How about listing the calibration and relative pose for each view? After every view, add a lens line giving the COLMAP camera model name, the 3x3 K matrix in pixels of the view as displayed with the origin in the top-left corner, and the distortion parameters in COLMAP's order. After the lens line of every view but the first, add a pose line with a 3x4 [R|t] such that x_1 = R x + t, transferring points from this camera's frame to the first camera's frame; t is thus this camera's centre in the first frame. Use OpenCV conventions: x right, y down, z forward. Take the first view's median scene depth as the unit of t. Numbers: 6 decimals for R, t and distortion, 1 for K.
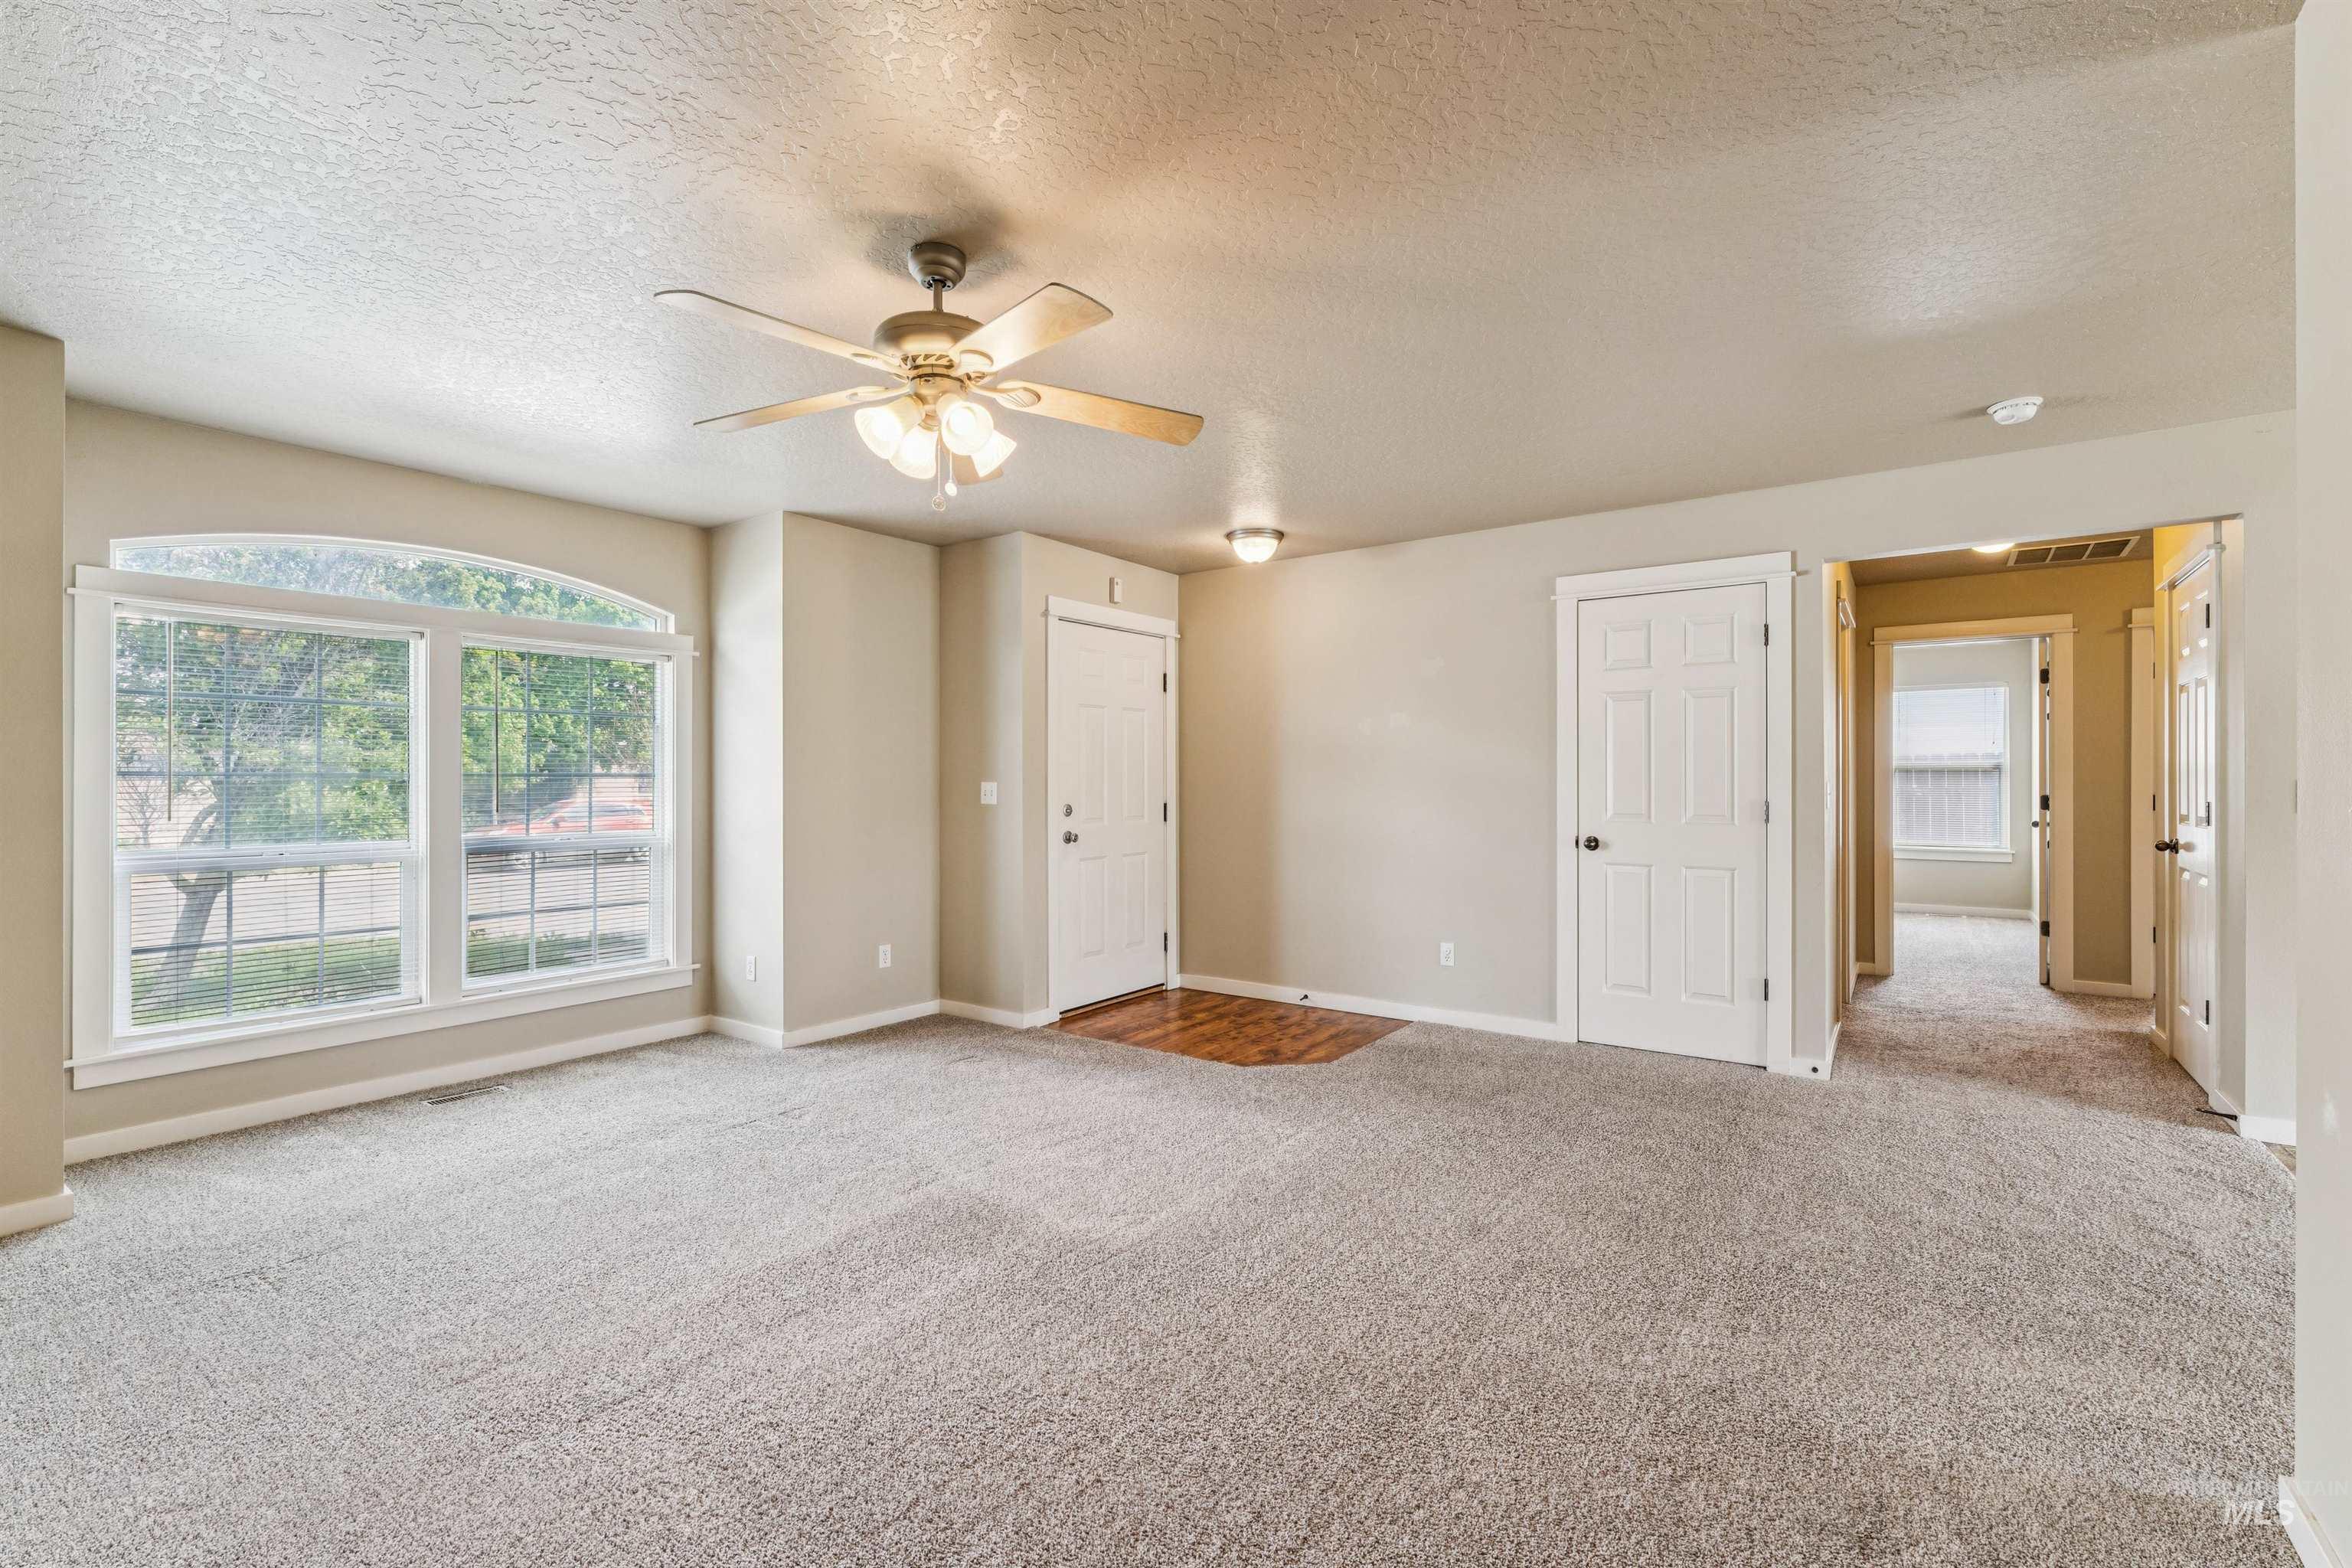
lens RADIAL K [[1027.1, 0, 1179.5], [0, 1027.1, 776.7], [0, 0, 1]] dist [-0.000018, 0.000049]
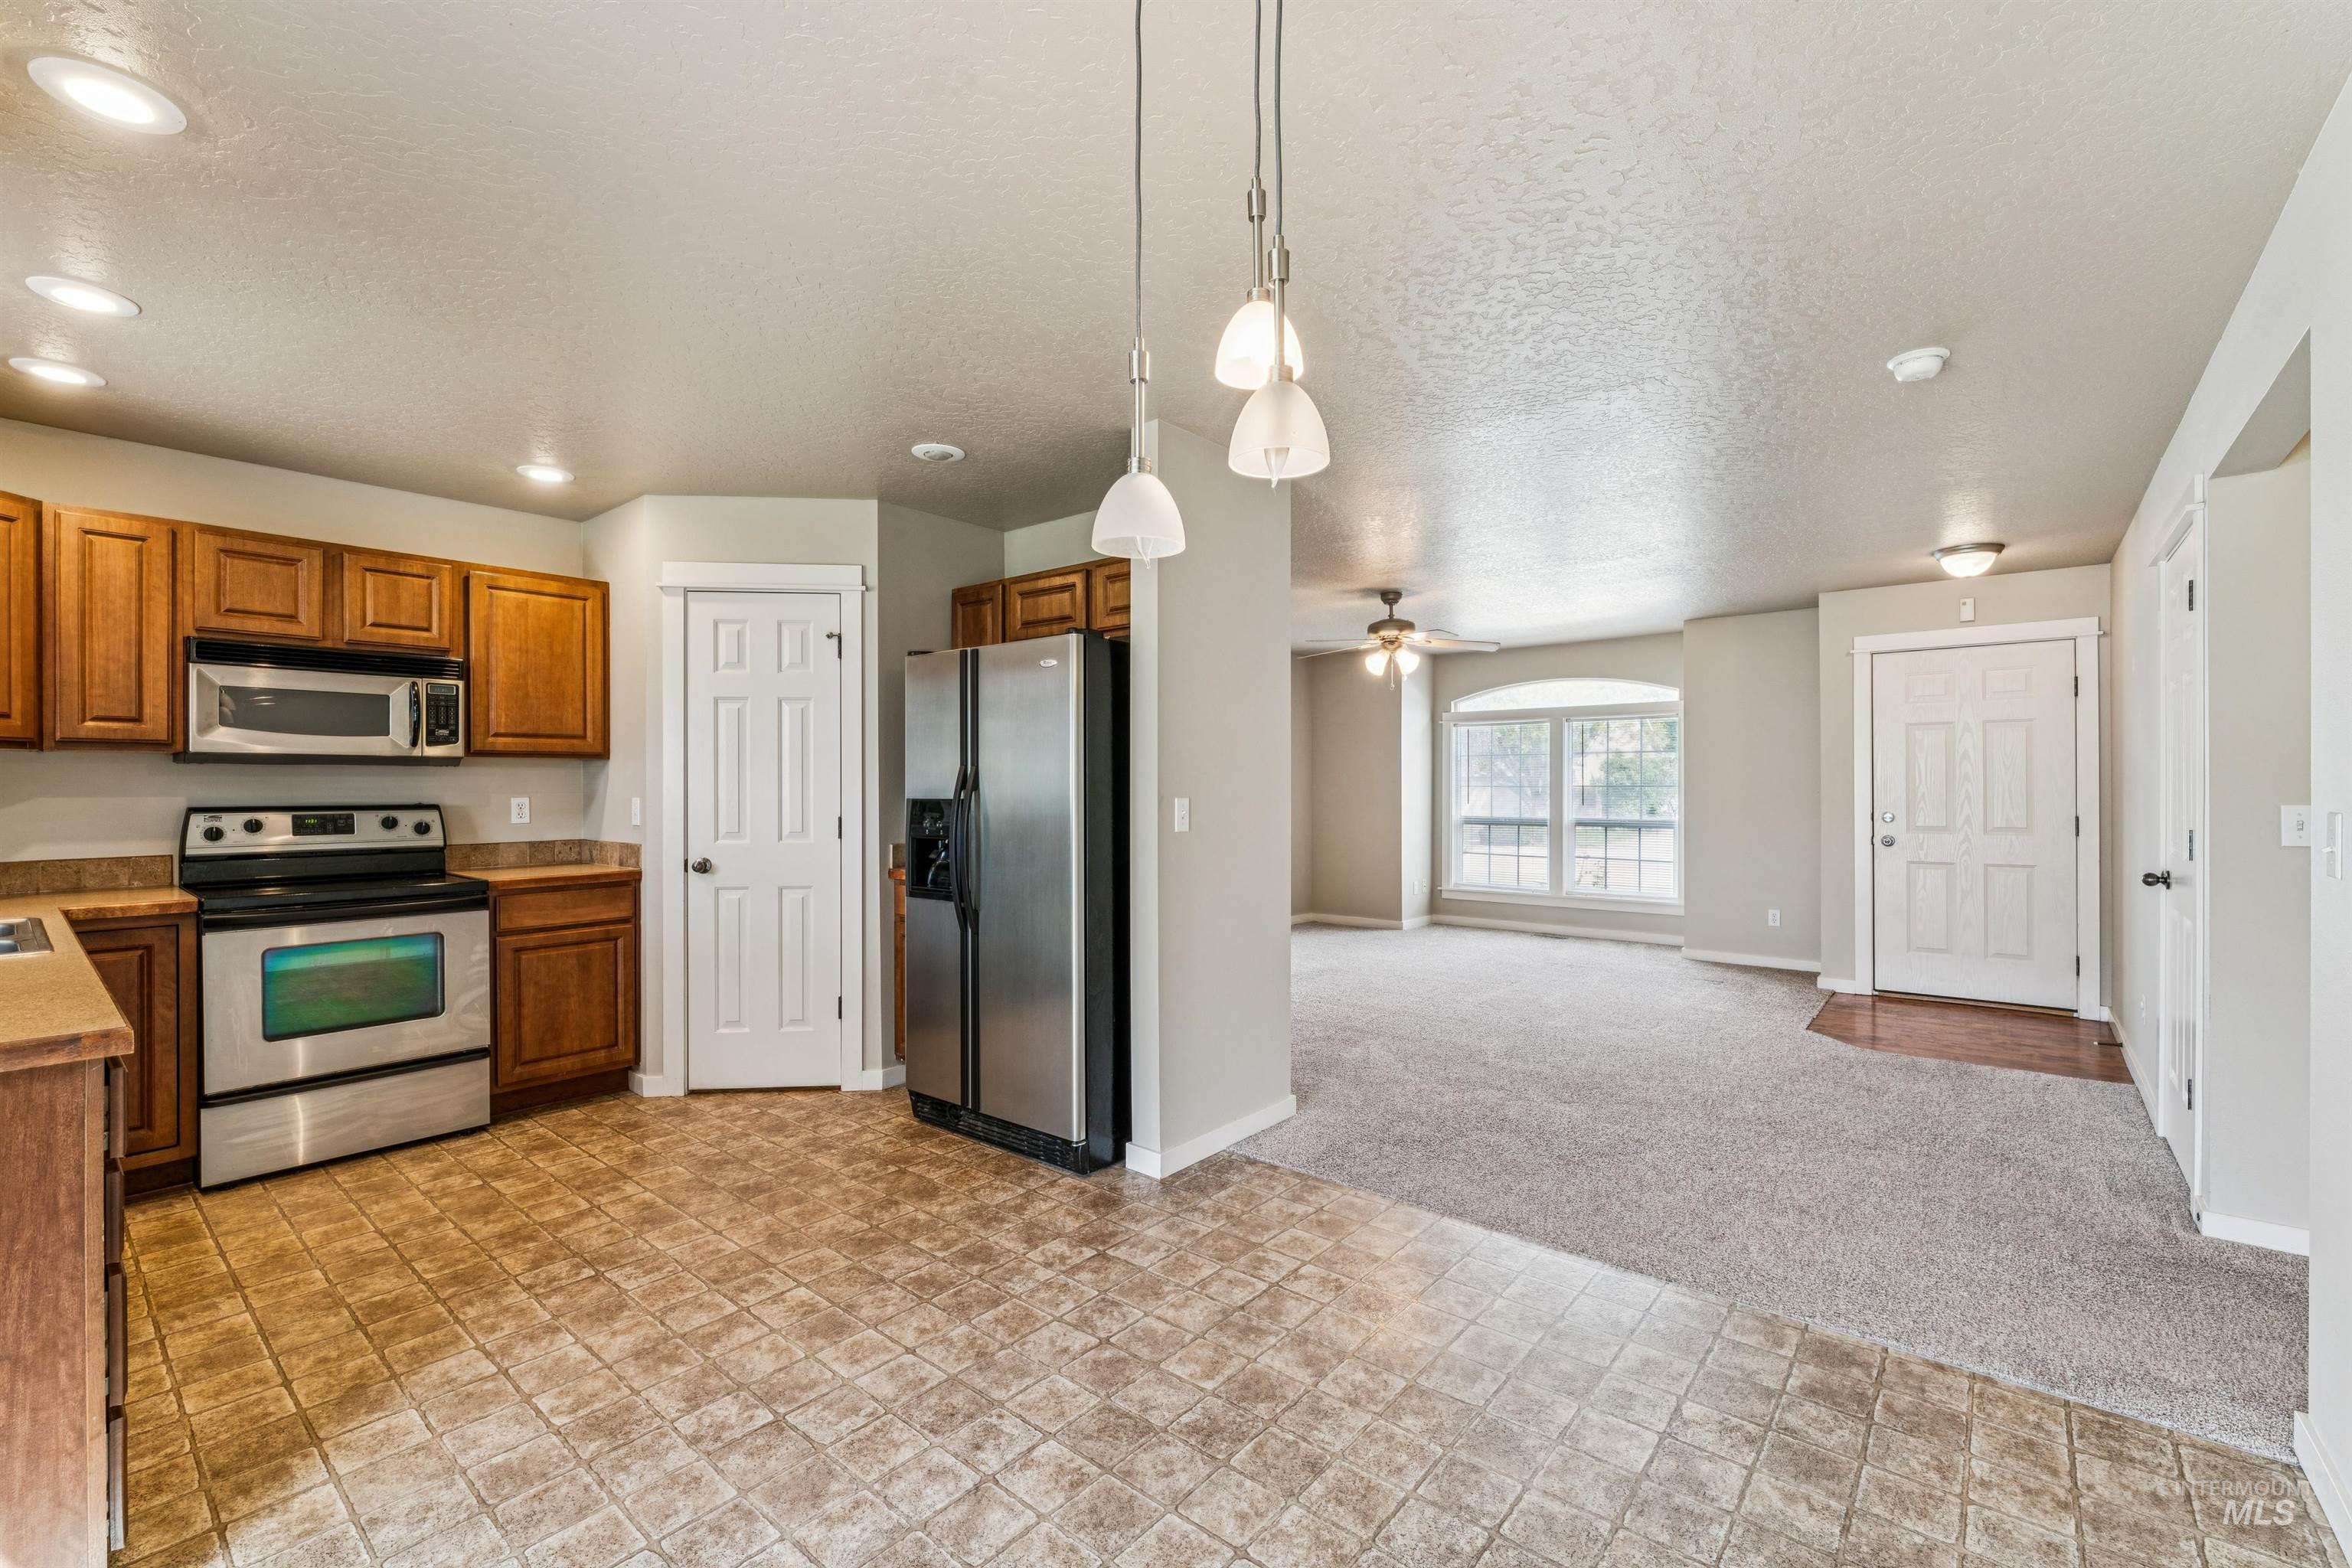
lens RADIAL K [[997.3, 0, 1180.9], [0, 997.3, 789.4], [0, 0, 1]] dist [0.000712, -0.000577]
pose [[-0.065597, 0.006804, -0.997823, 1.167530], [0.005461, 0.999964, 0.006459, -0.011396], [0.997831, -0.005025, -0.065632, 0.310256]]
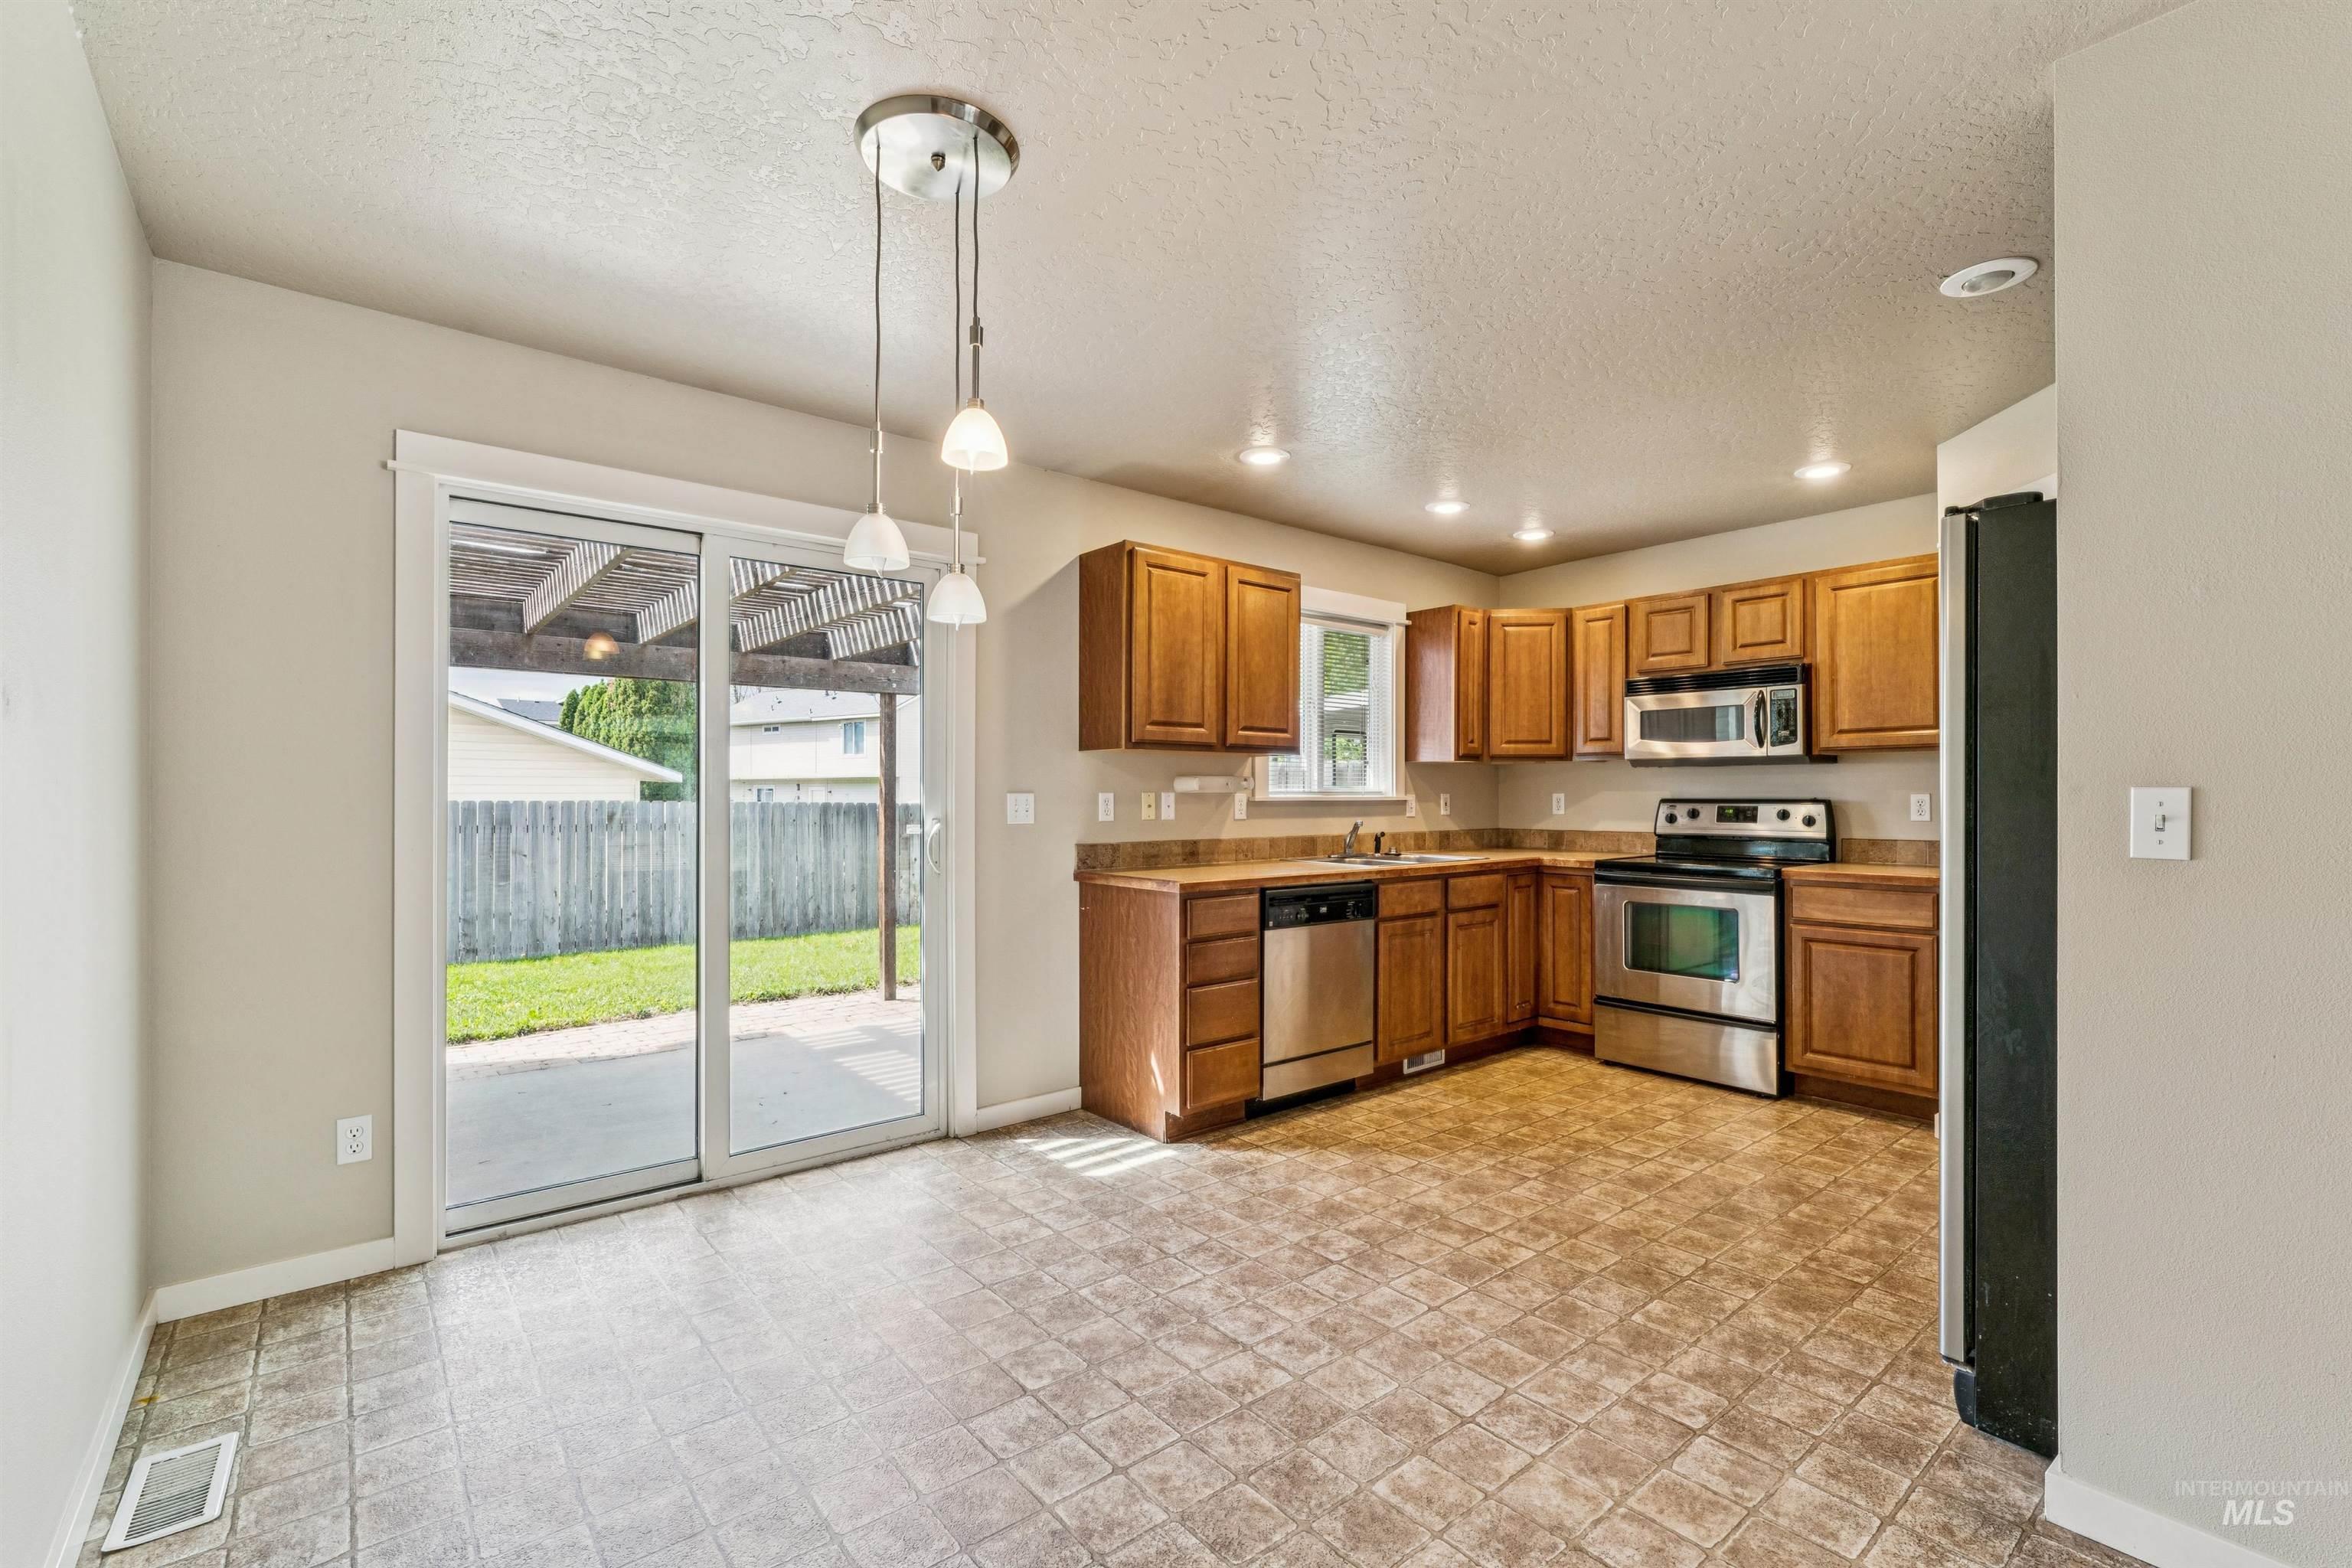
lens RADIAL K [[1033.2, 0, 1177.8], [0, 1033.2, 795.7], [0, 0, 1]] dist [-0.002050, -0.000169]
pose [[-0.967183, 0.002433, 0.254069, 0.705745], [0.001361, 0.999989, -0.004393, 0.002873], [-0.254077, -0.003903, -0.967176, 0.675905]]
